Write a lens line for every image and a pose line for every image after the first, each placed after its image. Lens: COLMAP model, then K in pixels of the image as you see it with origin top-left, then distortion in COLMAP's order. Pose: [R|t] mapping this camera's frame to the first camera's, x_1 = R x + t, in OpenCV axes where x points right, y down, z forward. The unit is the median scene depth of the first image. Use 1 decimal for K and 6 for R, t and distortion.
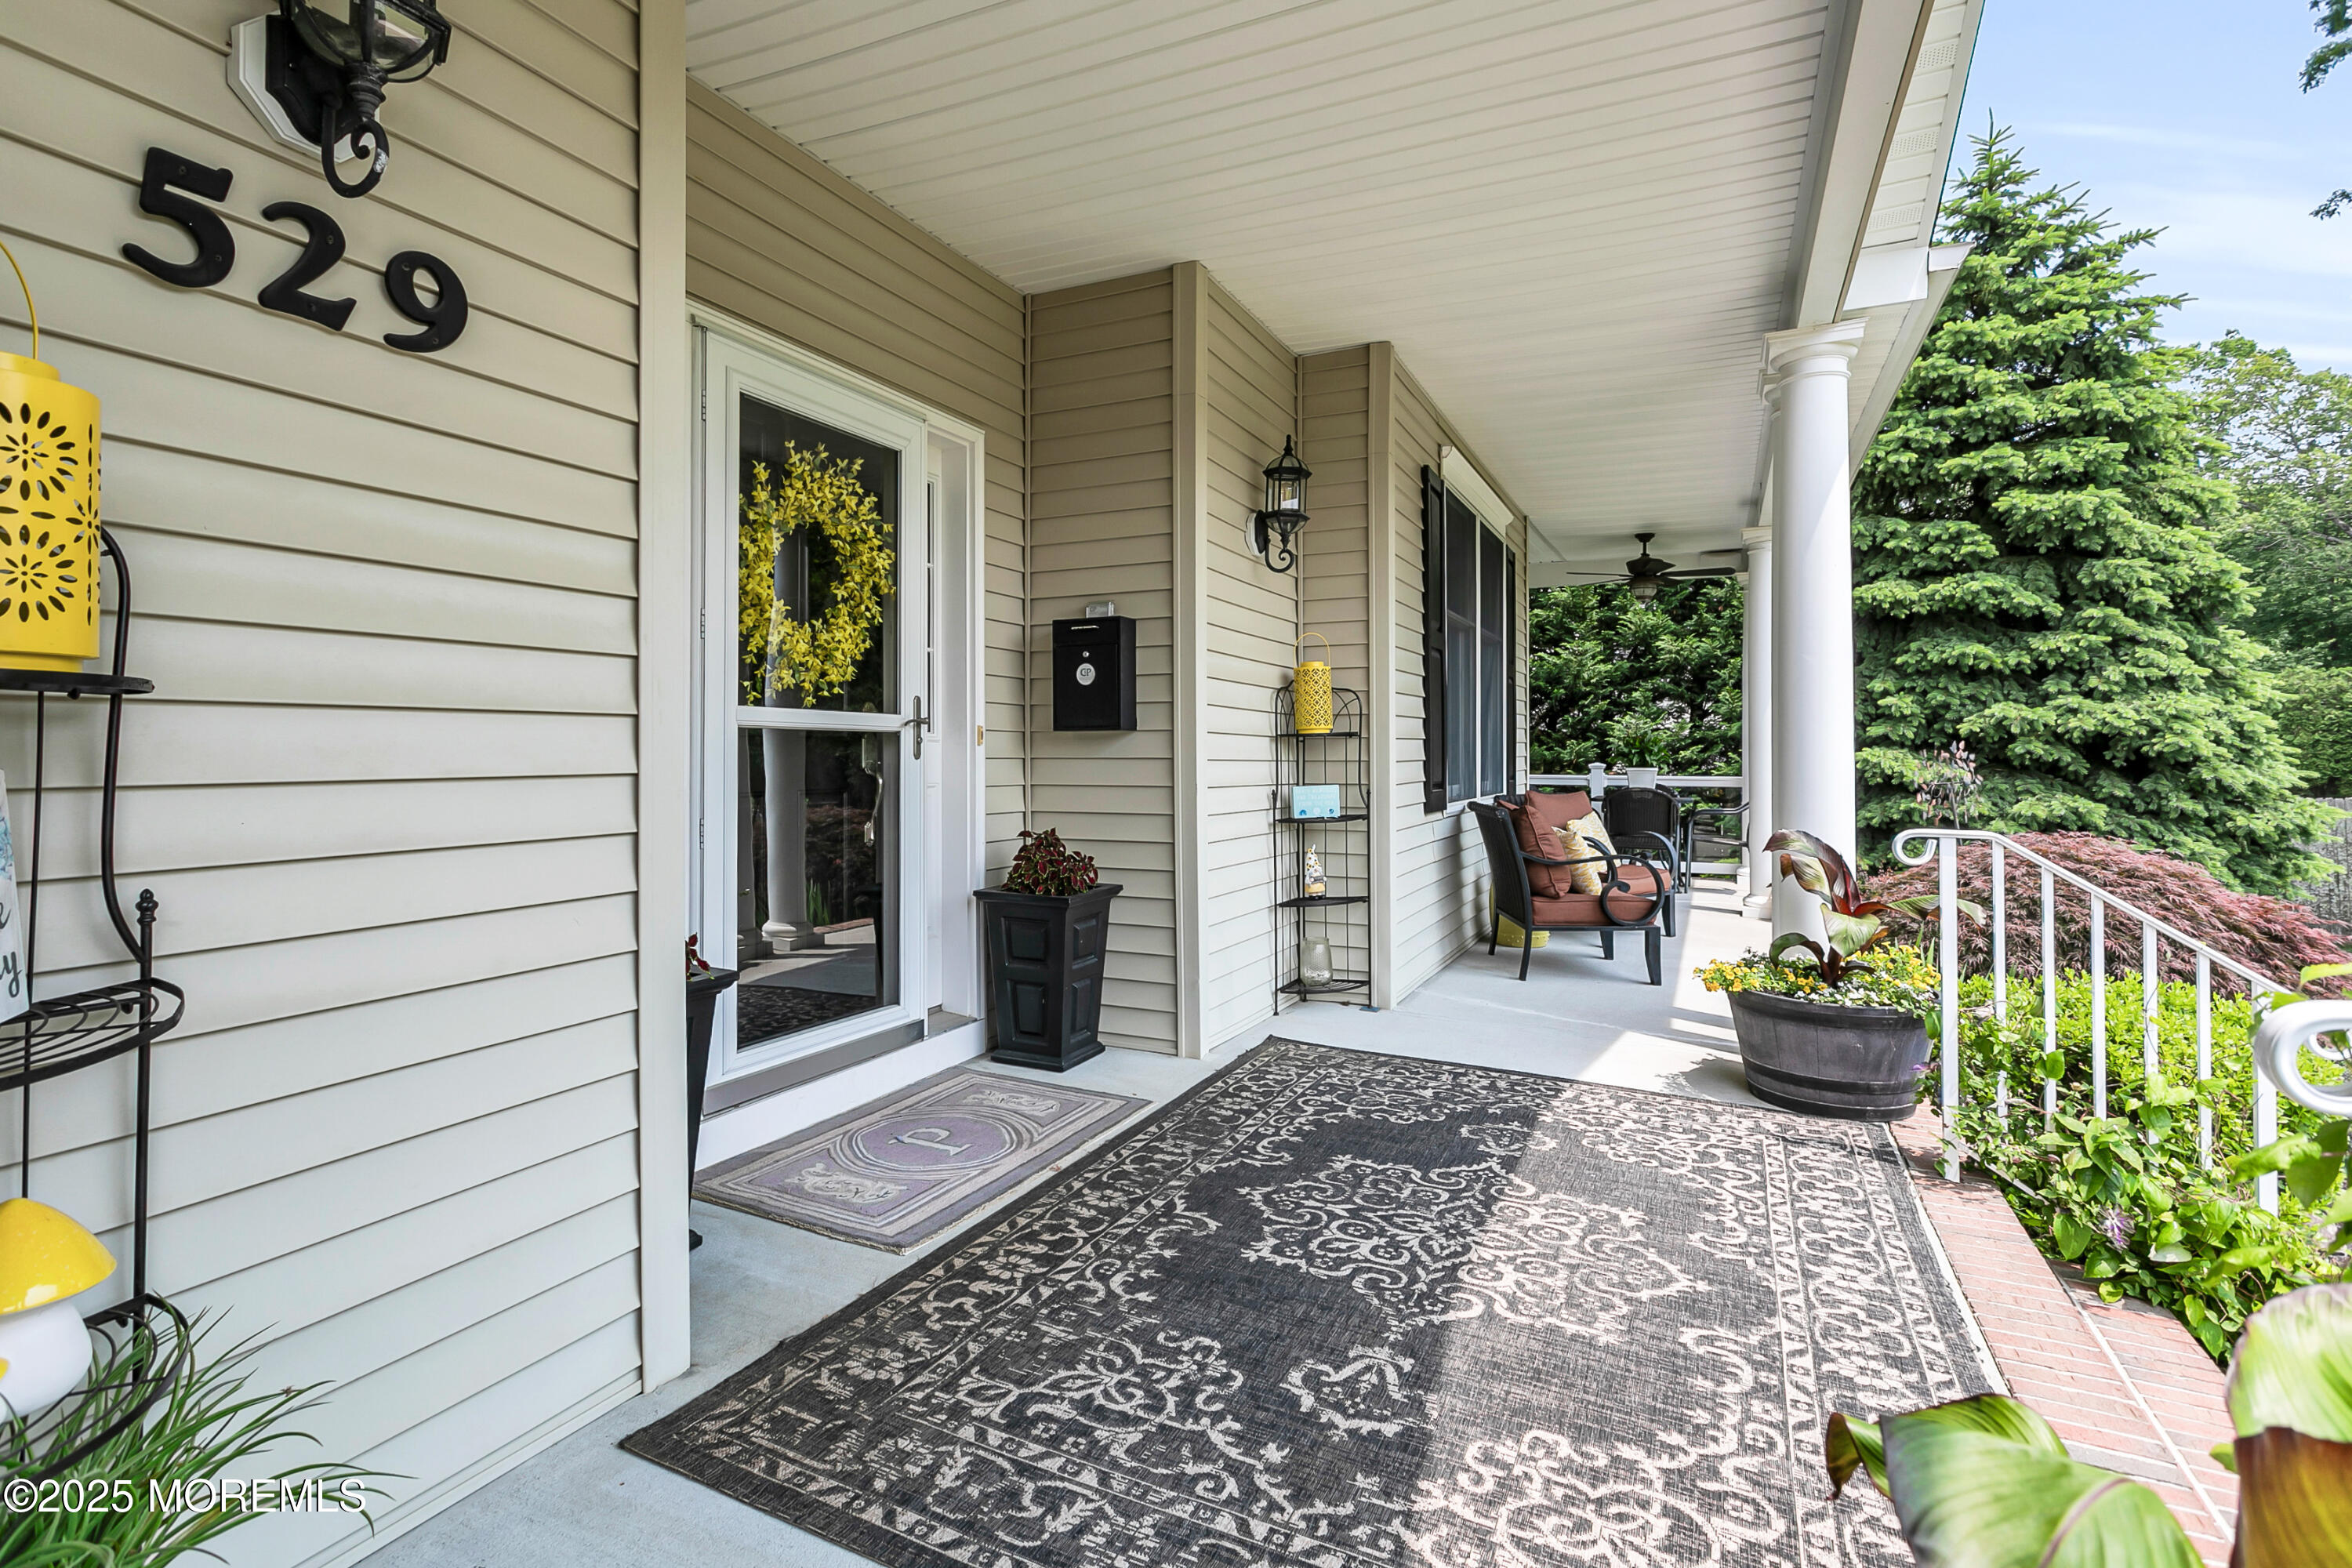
lens RADIAL K [[1152.2, 0, 1161.2], [0, 1152.2, 747.7], [0, 0, 1]] dist [-0.000864, 0.001755]
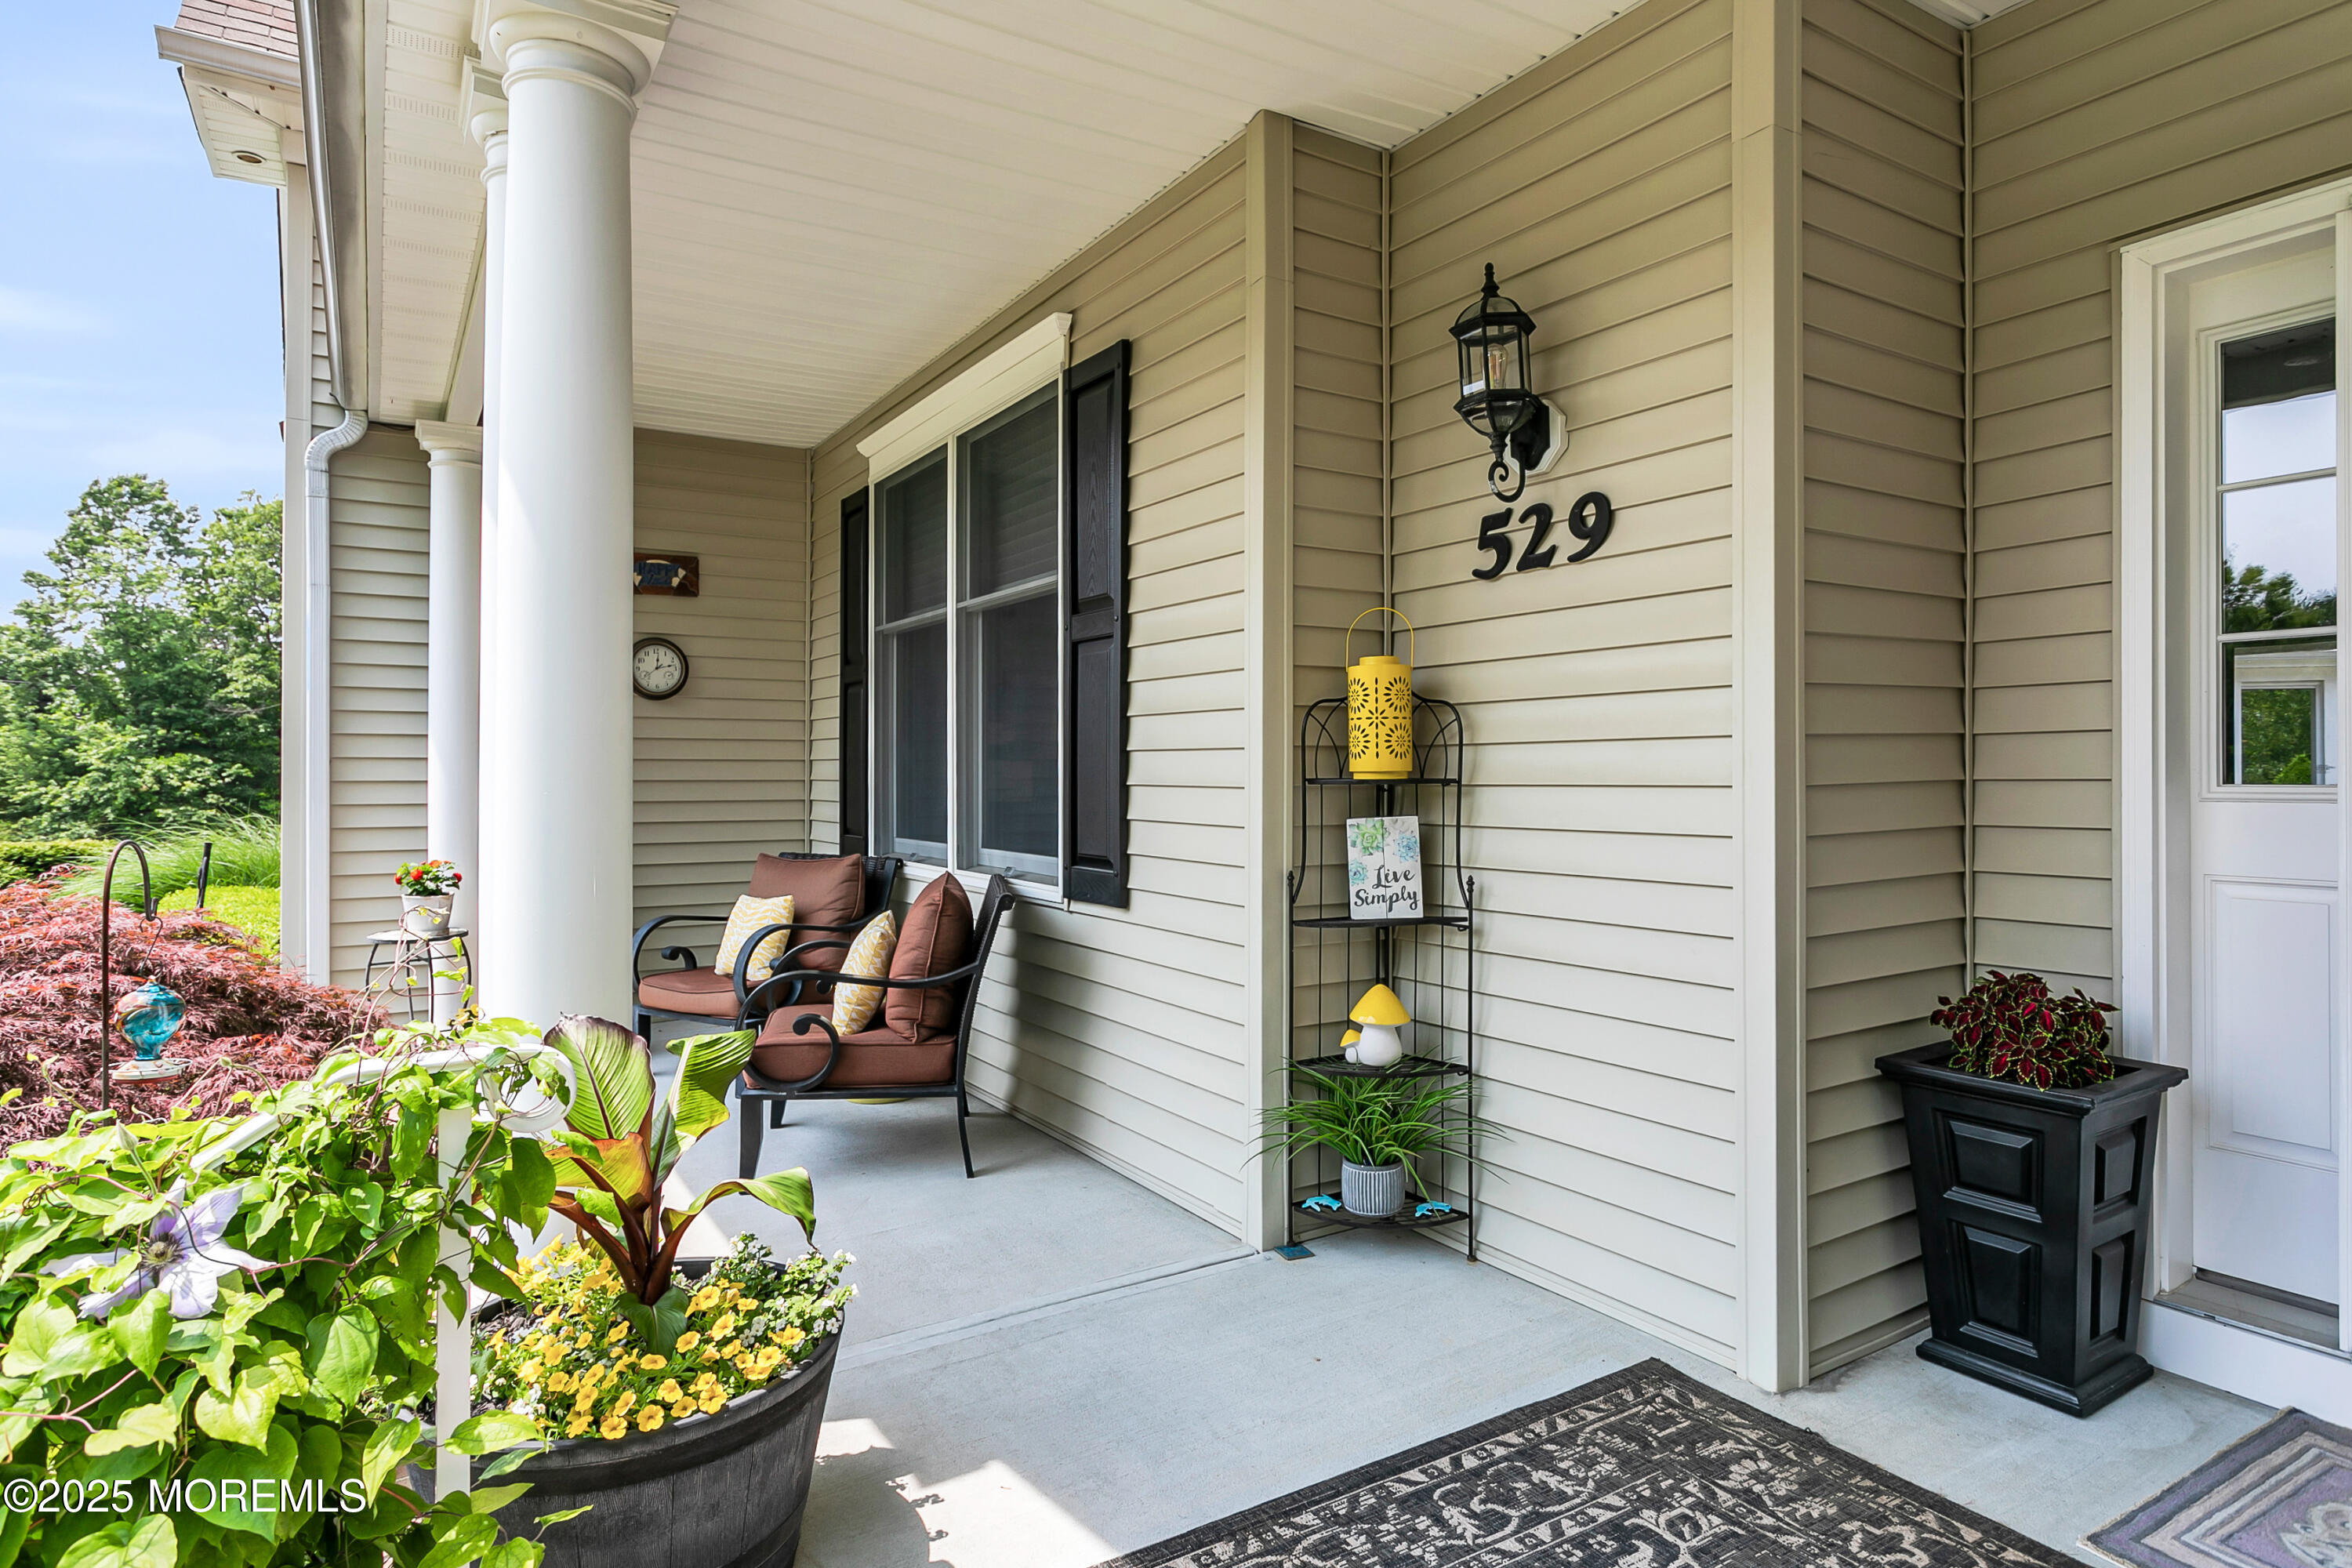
lens RADIAL K [[1287.7, 0, 1152.5], [0, 1287.7, 767.5], [0, 0, 1]] dist [-0.000256, 0.000168]
pose [[-0.548551, 0.000429, -0.836117, 1.111959], [0.006564, 0.999971, -0.003794, -0.054743], [0.836091, -0.007569, -0.548538, 1.428616]]
